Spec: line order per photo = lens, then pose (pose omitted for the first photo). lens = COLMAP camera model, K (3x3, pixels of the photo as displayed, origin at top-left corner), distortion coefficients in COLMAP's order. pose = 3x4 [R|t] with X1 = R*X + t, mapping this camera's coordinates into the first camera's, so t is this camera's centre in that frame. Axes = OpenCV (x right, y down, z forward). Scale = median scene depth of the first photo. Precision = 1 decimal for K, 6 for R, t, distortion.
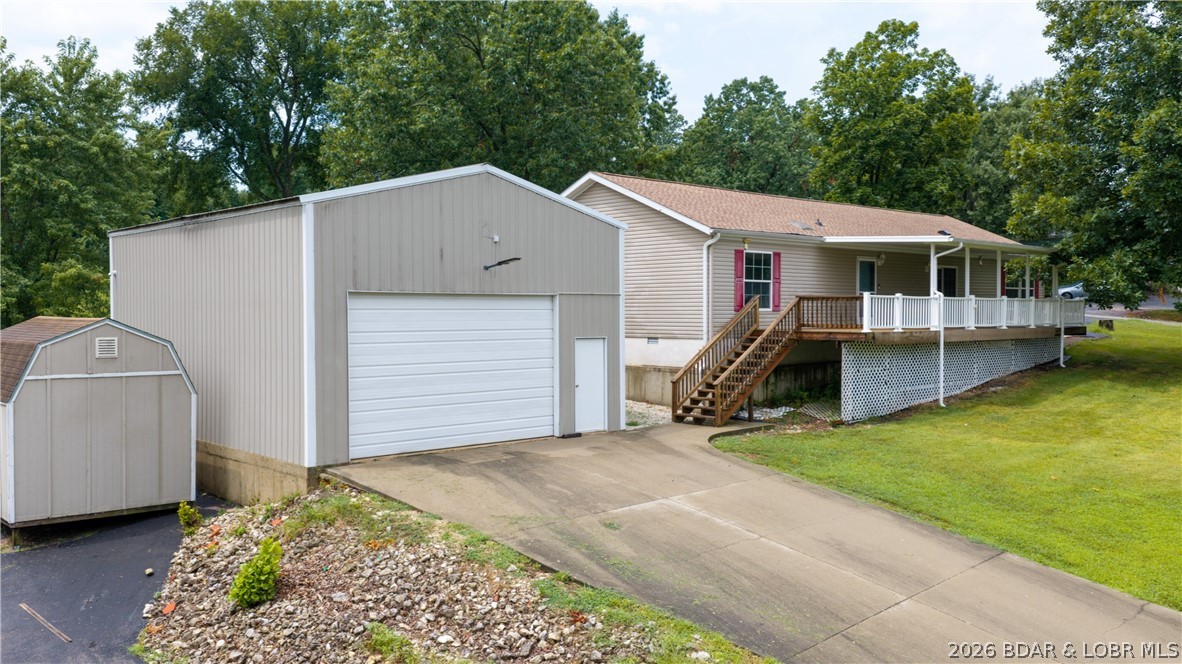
lens RADIAL K [[976.2, 0, 591.0], [0, 976.2, 332.0], [0, 0, 1]] dist [0.028395, -0.057380]
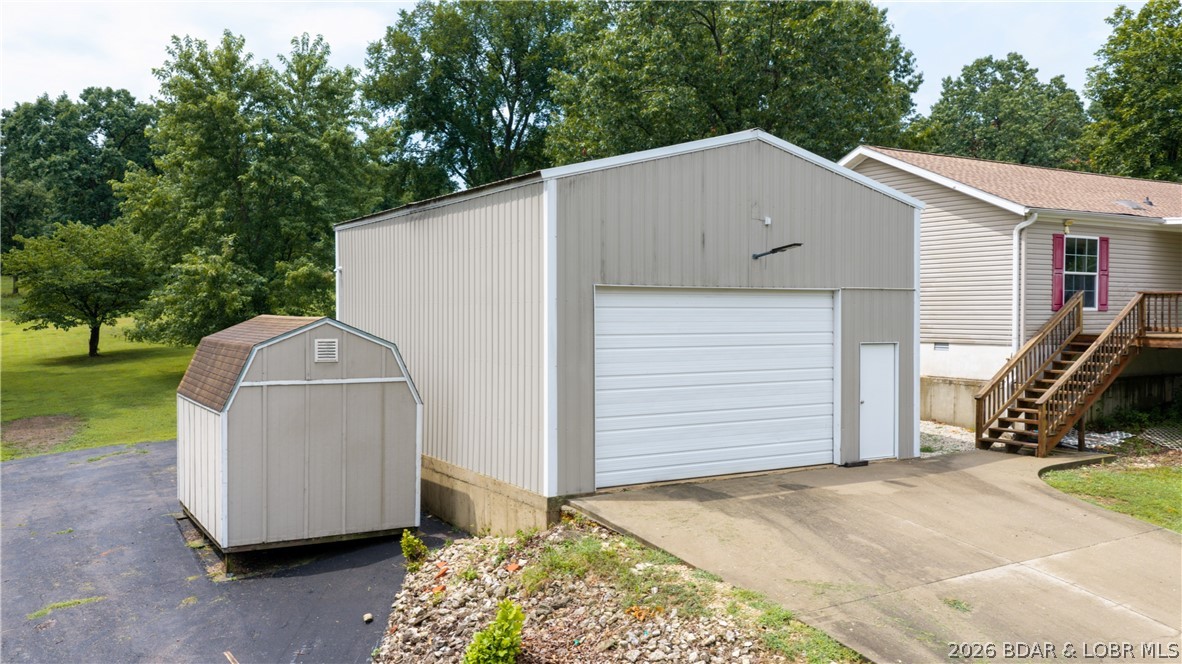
lens RADIAL K [[976.2, 0, 591.0], [0, 976.2, 332.0], [0, 0, 1]] dist [0.028395, -0.057380]
pose [[0.977629, 0.006241, -0.210243, -0.057055], [-0.006421, 0.999979, -0.000174, -0.001532], [0.210238, 0.001520, 0.977649, 0.140870]]
